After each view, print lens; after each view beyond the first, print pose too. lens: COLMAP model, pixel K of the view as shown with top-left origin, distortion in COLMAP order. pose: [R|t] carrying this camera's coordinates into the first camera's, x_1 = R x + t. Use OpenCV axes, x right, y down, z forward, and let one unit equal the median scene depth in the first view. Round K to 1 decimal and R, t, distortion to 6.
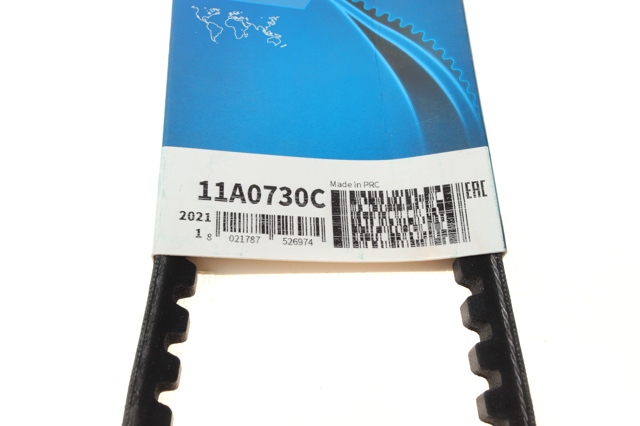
lens RADIAL K [[751.1, 0, 319.4], [0, 751.1, 212.6], [0, 0, 1]] dist [-0.035862, 0.000000]
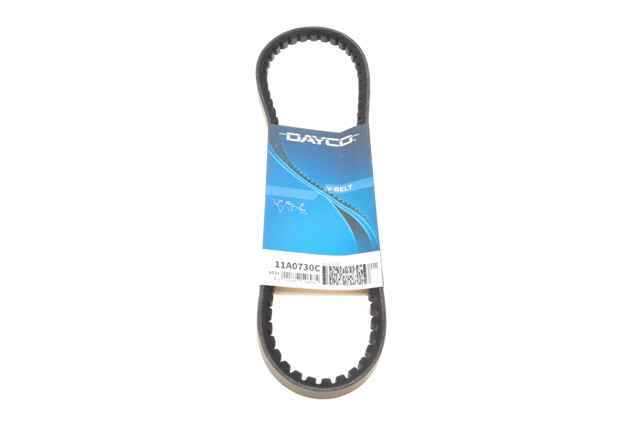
lens RADIAL K [[751.1, 0, 320.0], [0, 751.1, 213.1], [0, 0, 1]] dist [-0.035862, 0.000000]
pose [[0.999244, 0.004941, -0.038560, 0.113938], [-0.012677, 0.979087, -0.203049, 0.346218], [0.036750, 0.203384, 0.978409, -1.766027]]
